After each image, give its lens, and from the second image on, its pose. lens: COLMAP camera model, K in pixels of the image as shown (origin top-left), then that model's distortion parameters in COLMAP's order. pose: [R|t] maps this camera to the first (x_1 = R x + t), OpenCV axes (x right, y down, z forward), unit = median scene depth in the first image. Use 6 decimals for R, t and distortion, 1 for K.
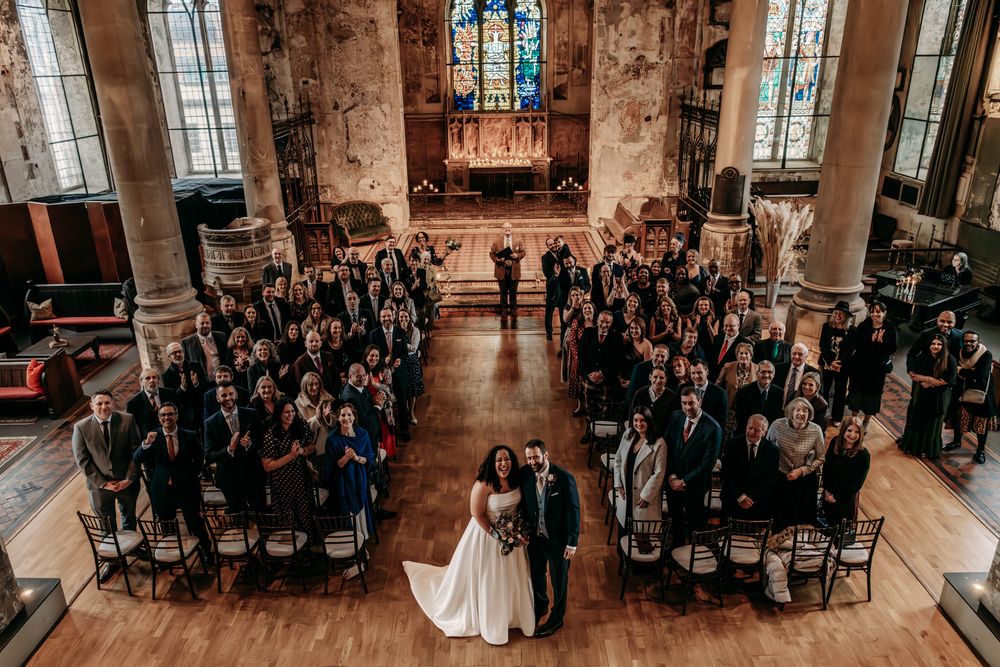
lens RADIAL K [[741.3, 0, 481.1], [0, 741.3, 361.8], [0, 0, 1]] dist [0.009940, -0.010368]
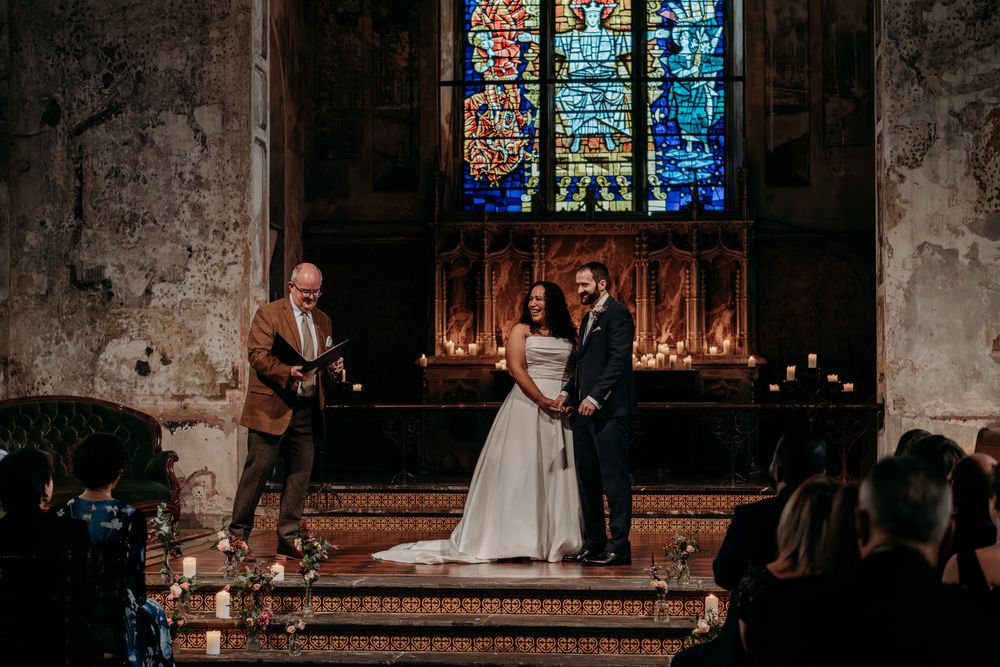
lens RADIAL K [[1982.5, 0, 509.9], [0, 1982.5, 318.6], [0, 0, 1]] dist [-0.008897, 0.000000]
pose [[0.997044, 0.020454, -0.074054, 0.061584], [-0.049730, 0.906546, -0.419166, 0.075870], [0.058560, 0.421610, 0.904884, 0.291190]]
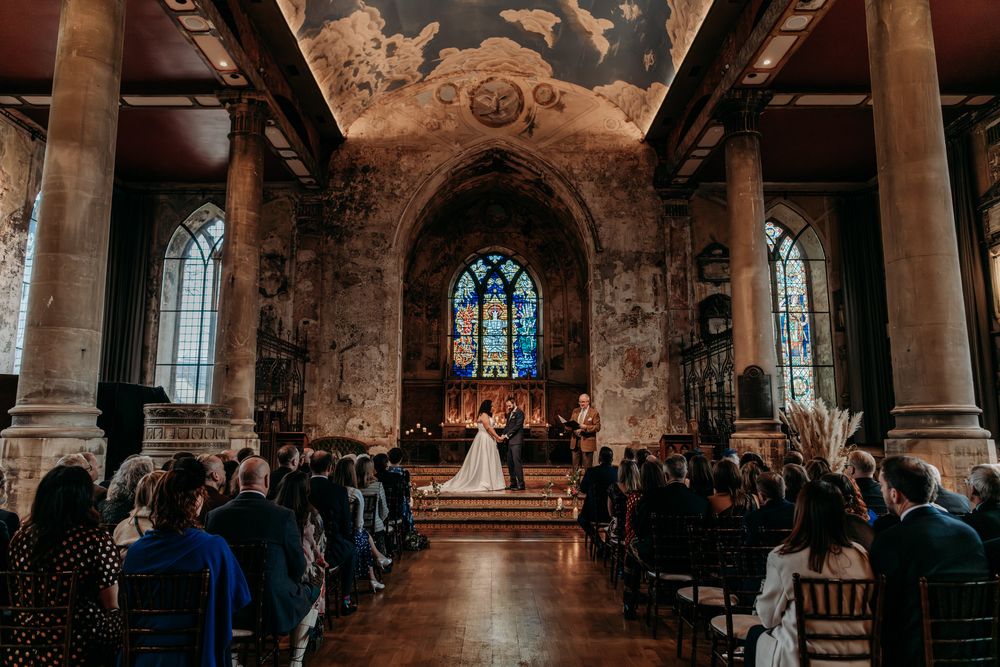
lens RADIAL K [[688.2, 0, 493.7], [0, 688.2, 327.7], [0, 0, 1]] dist [0.008042, -0.007854]
pose [[0.999407, 0.028869, 0.018770, -0.000159], [-0.014778, 0.851933, -0.523442, 0.111924], [-0.031102, 0.522854, 0.851855, 0.201567]]
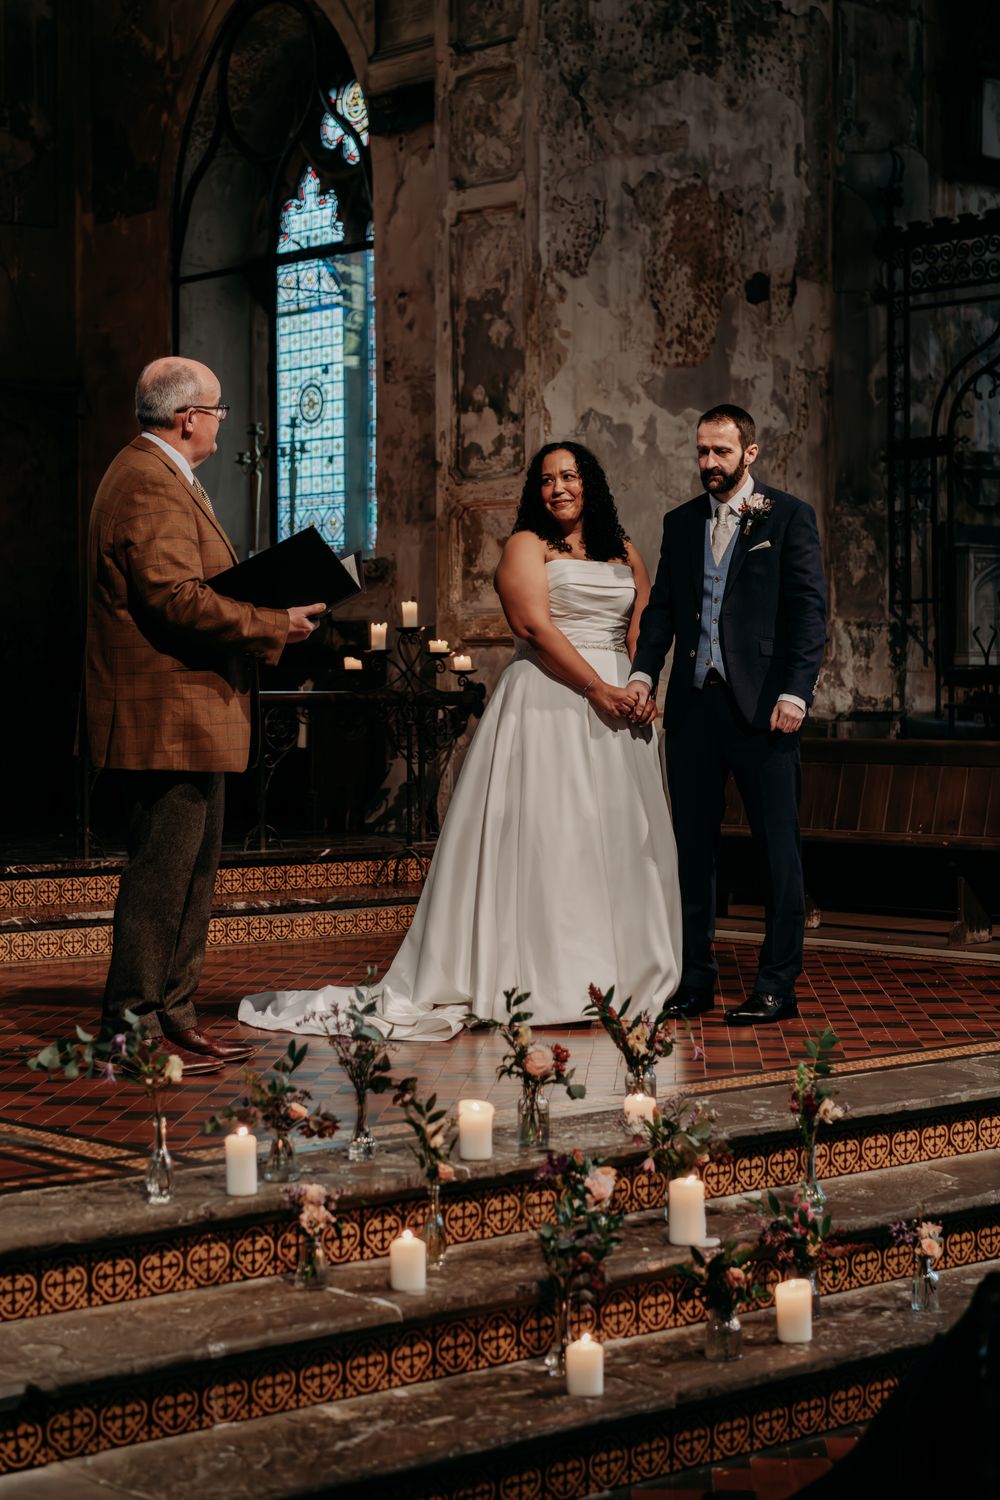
lens RADIAL K [[2819.8, 0, 510.1], [0, 2819.8, 851.2], [0, 0, 1]] dist [-0.047443, 0.000000]
pose [[0.731630, -0.020898, 0.681381, -0.290471], [0.247953, 0.939226, -0.237433, -0.050027], [-0.635009, 0.342663, 0.692348, 0.608212]]
